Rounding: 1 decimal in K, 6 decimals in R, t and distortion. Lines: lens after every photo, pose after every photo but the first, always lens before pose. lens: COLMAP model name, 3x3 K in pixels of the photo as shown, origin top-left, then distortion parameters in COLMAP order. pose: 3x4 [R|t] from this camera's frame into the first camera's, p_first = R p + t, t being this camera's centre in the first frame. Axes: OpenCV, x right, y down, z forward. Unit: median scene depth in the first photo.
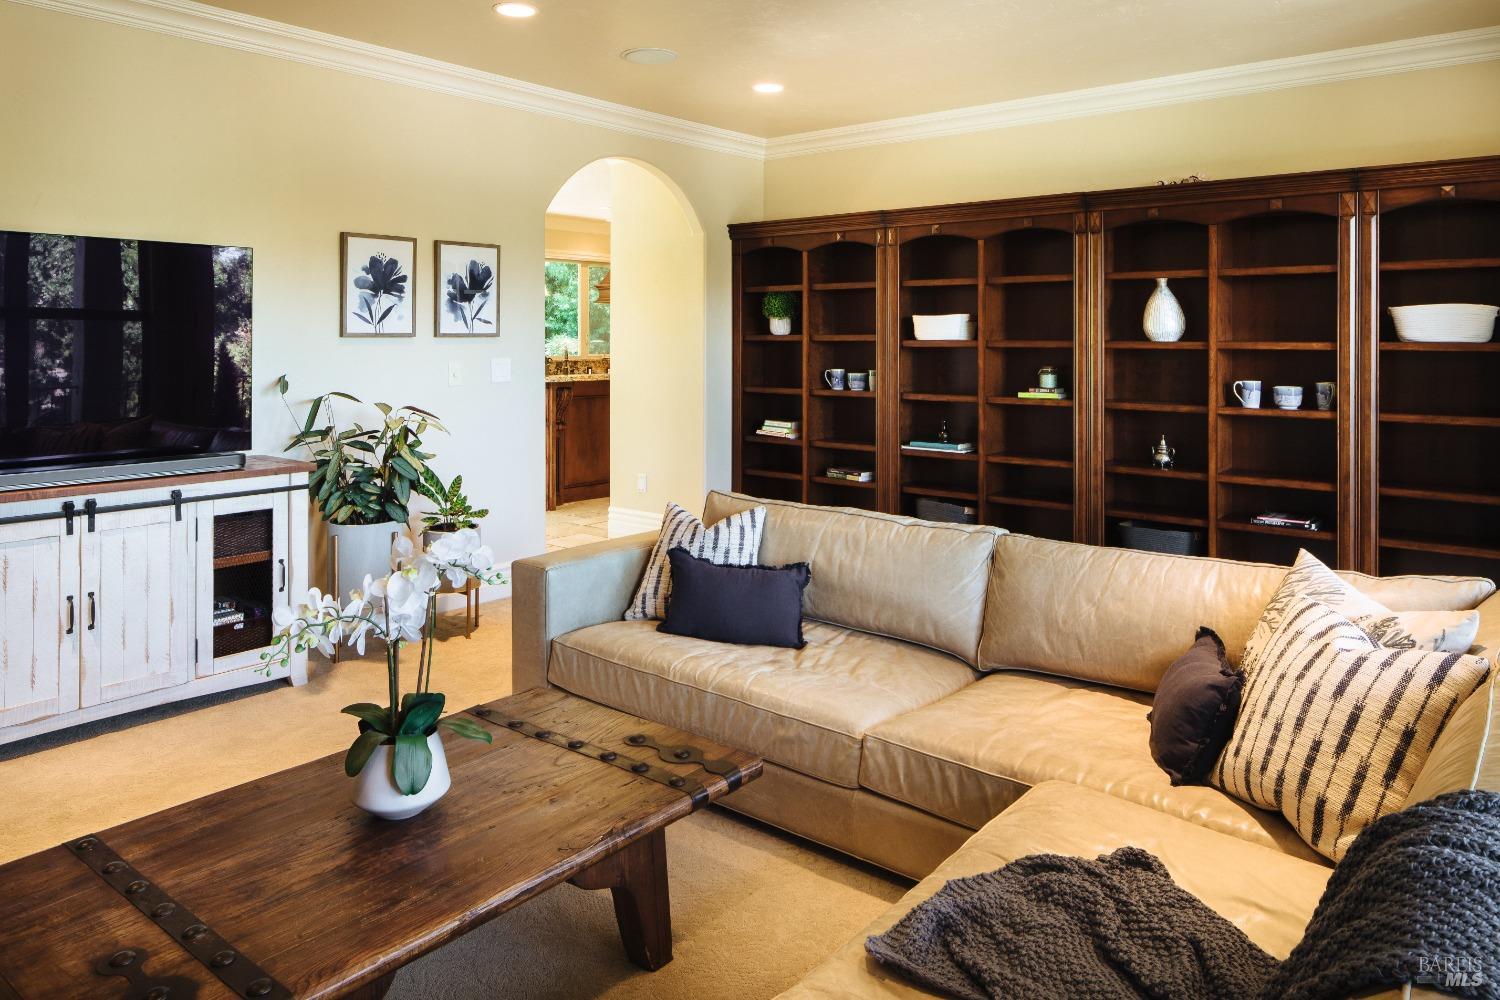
lens RADIAL K [[1008.7, 0, 747.7], [0, 1008.7, 486.1], [0, 0, 1]] dist [-0.008799, 0.000374]
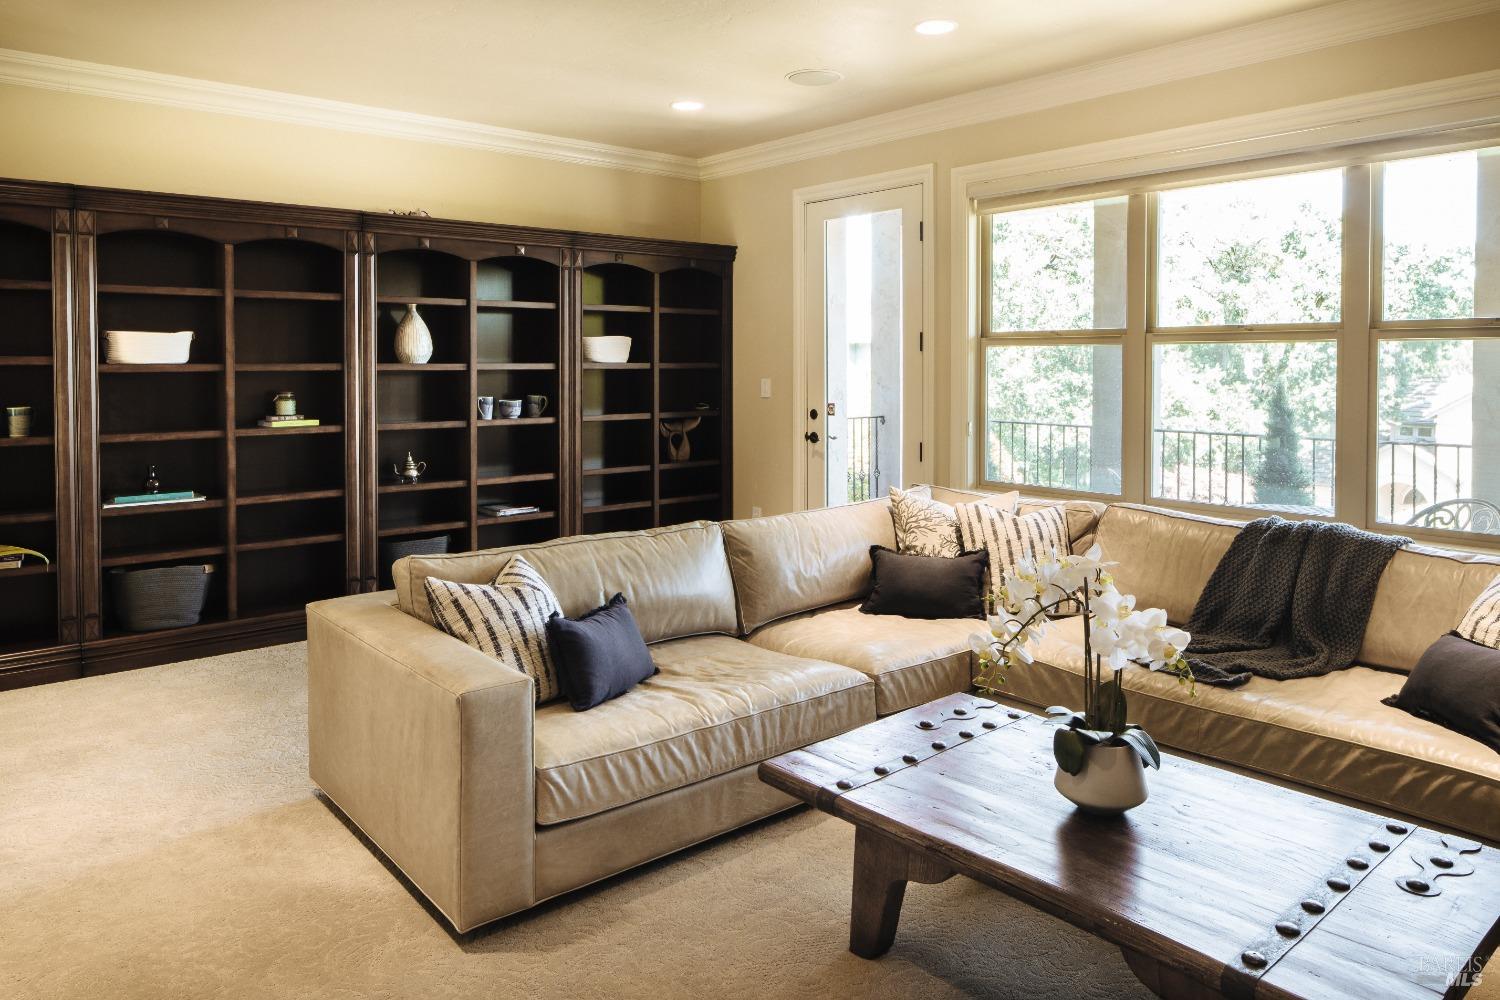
lens RADIAL K [[1008.7, 0, 748.0], [0, 1008.7, 509.7], [0, 0, 1]] dist [-0.008799, 0.000374]
pose [[0.167643, -0.144869, 0.975146, -0.570973], [0.143051, 0.982250, 0.121331, -0.068420], [-0.975414, 0.119155, 0.185391, 0.462385]]
